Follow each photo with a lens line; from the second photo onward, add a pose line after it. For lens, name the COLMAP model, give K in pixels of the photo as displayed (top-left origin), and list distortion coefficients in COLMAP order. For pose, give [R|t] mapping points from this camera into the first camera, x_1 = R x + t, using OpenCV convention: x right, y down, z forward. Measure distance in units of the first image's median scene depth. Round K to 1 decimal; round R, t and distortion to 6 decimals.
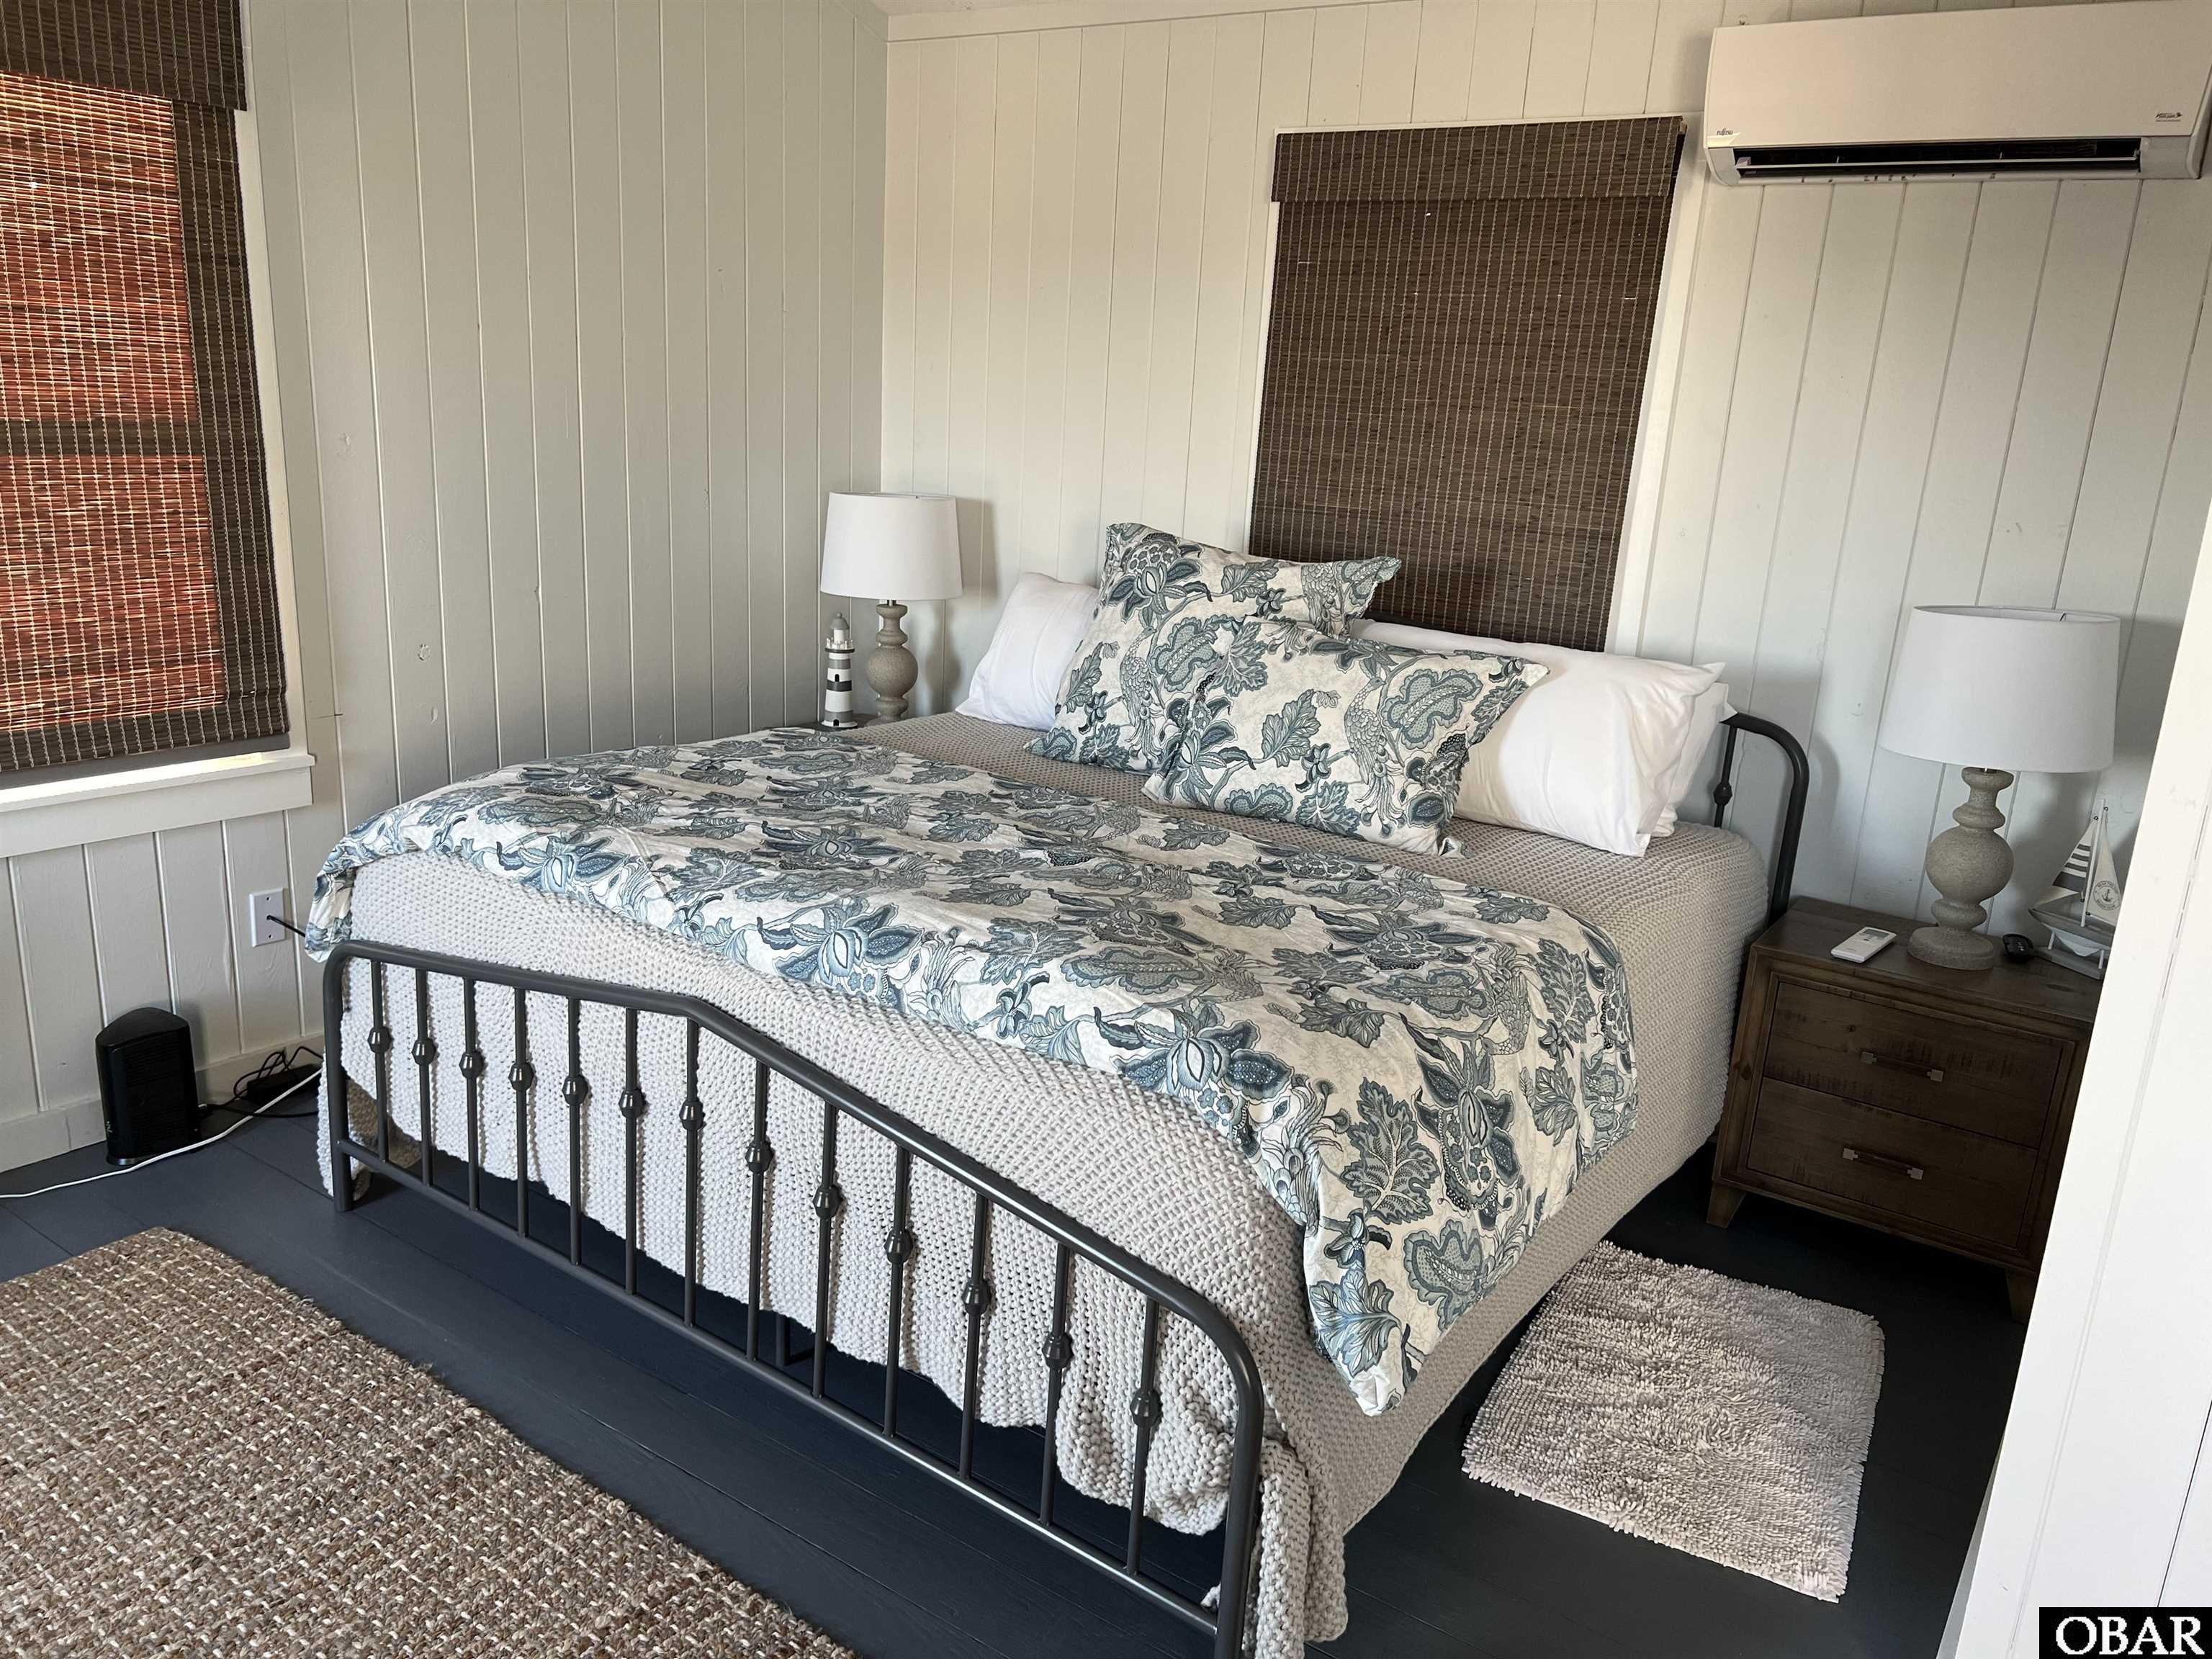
lens RADIAL K [[1664.2, 0, 1118.9], [0, 1664.2, 853.6], [0, 0, 1]] dist [0.056202, -0.077066]
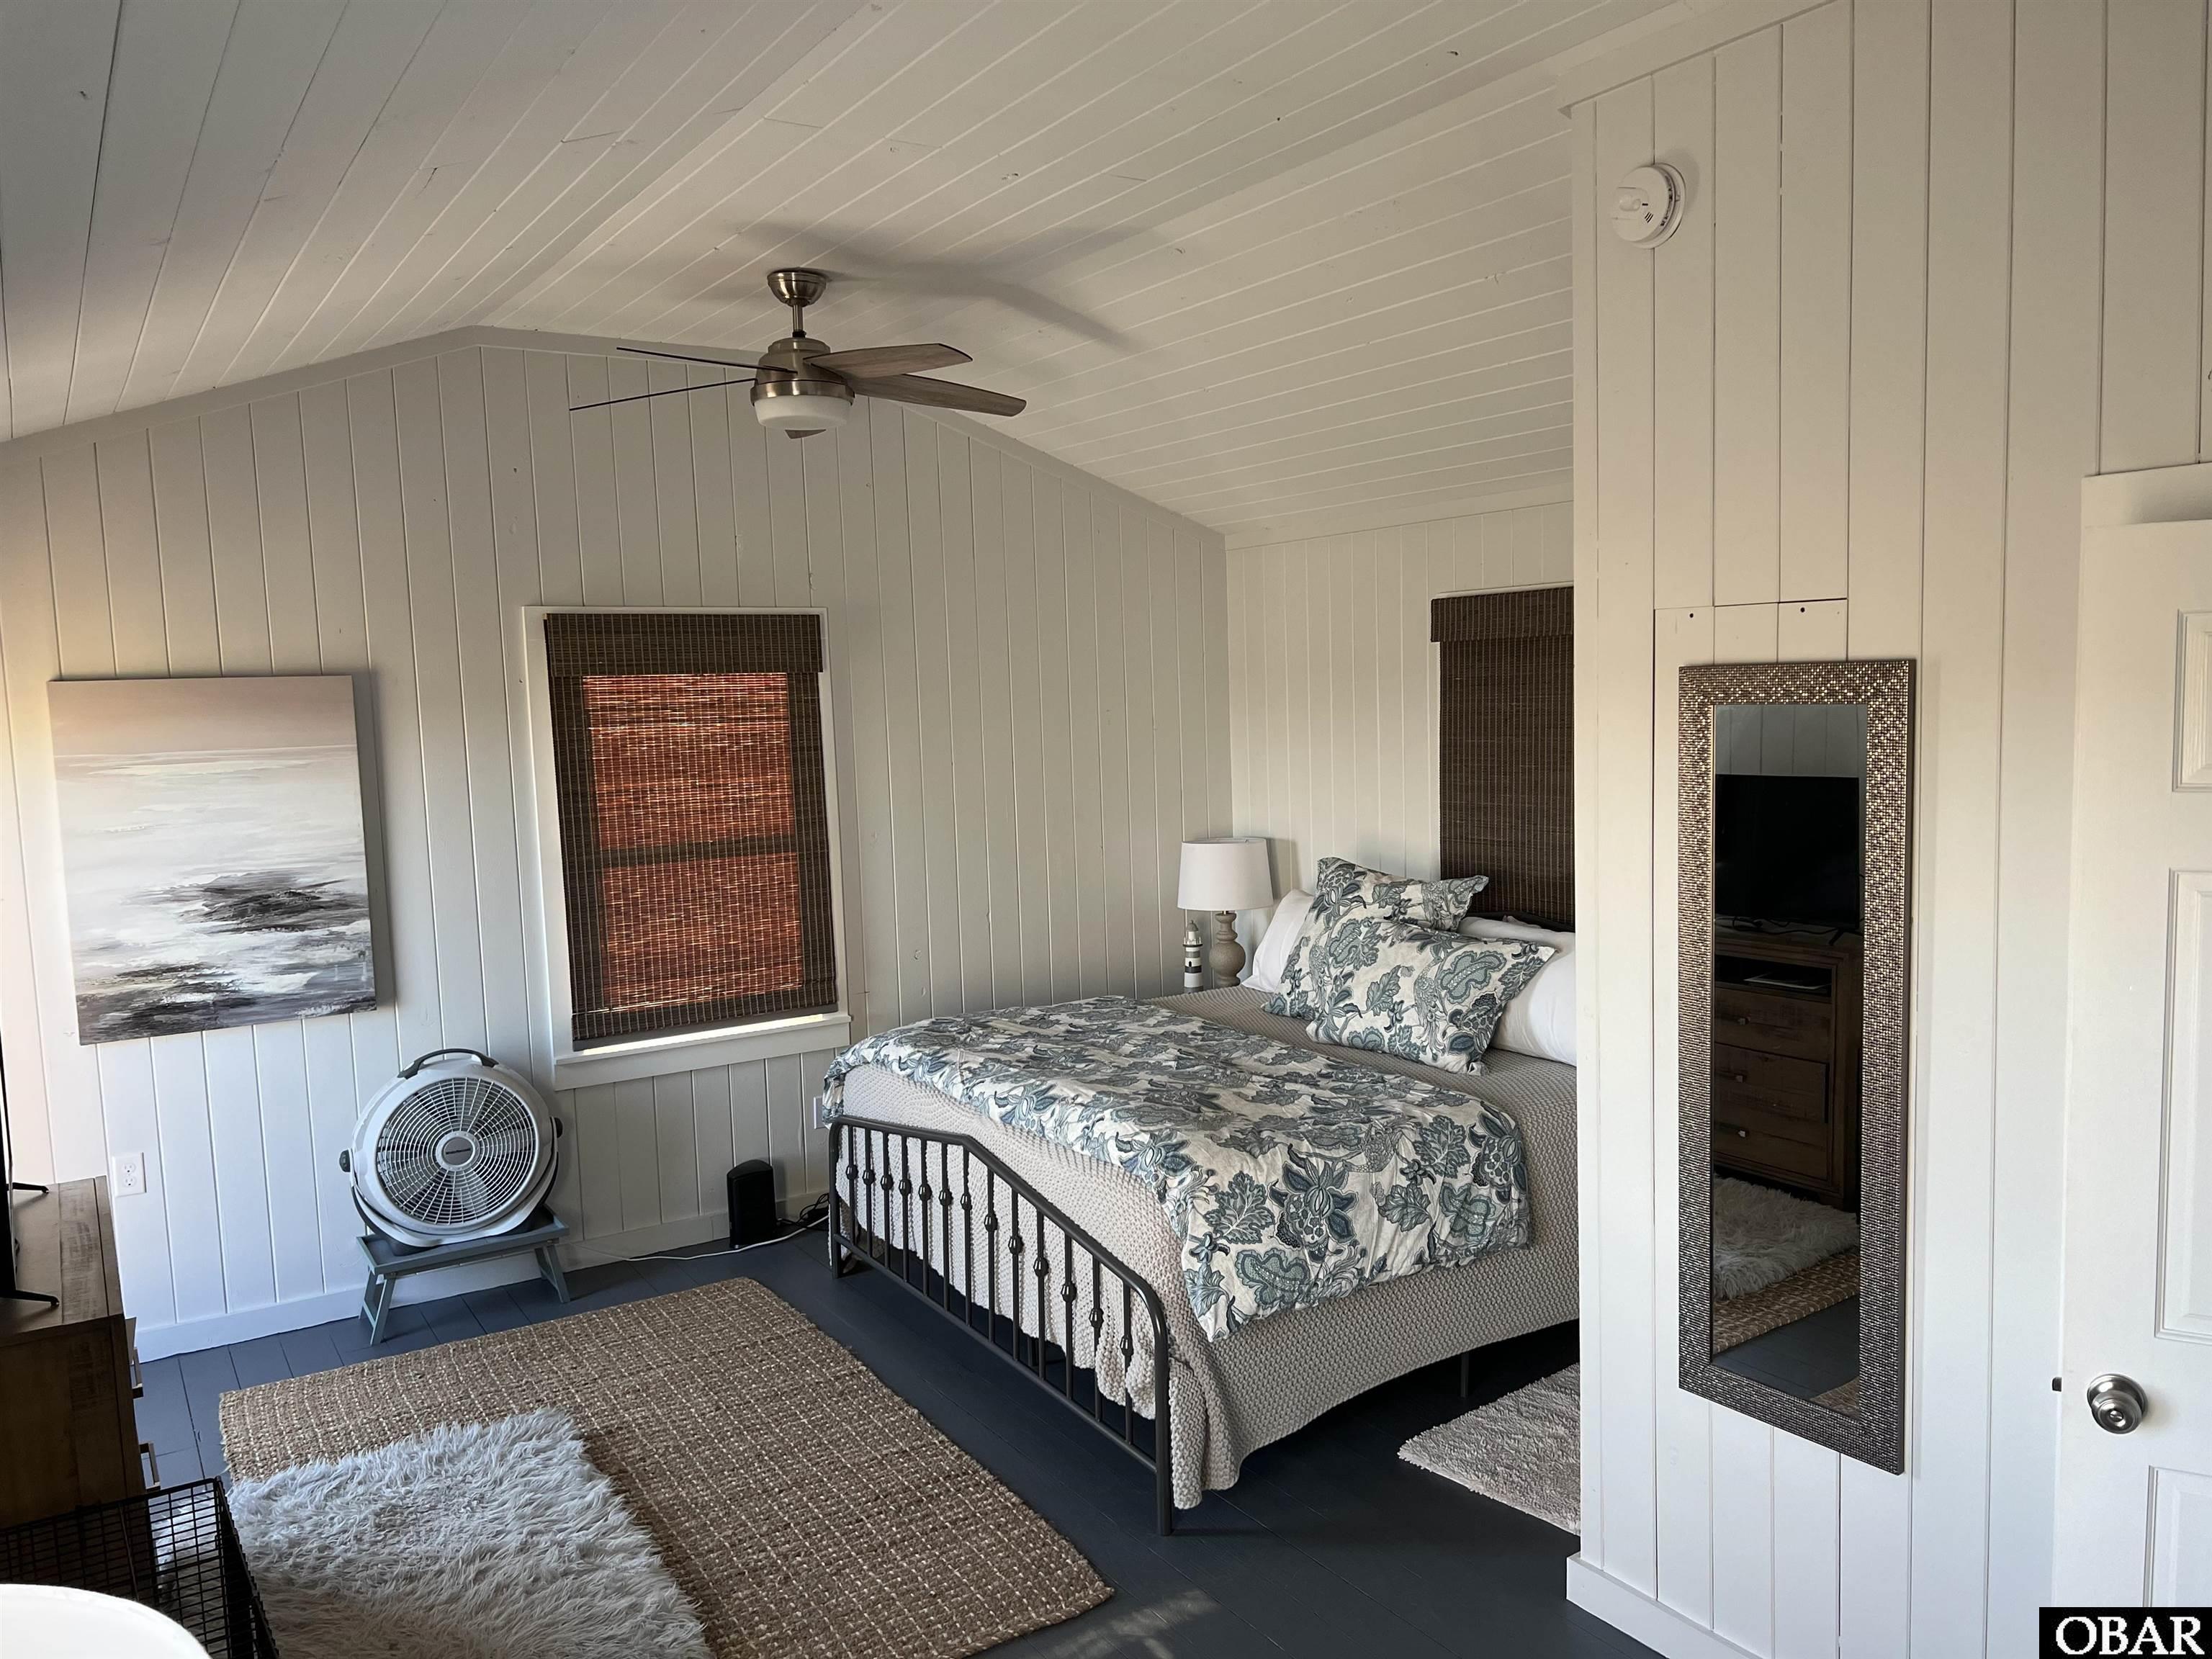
lens RADIAL K [[1664.2, 0, 1105.0], [0, 1664.2, 827.3], [0, 0, 1]] dist [0.056202, -0.077066]
pose [[0.917776, -0.052414, -0.393624, 0.536456], [-0.022621, 0.982740, -0.183601, 0.072029], [0.396454, 0.177409, 0.900750, -0.570566]]
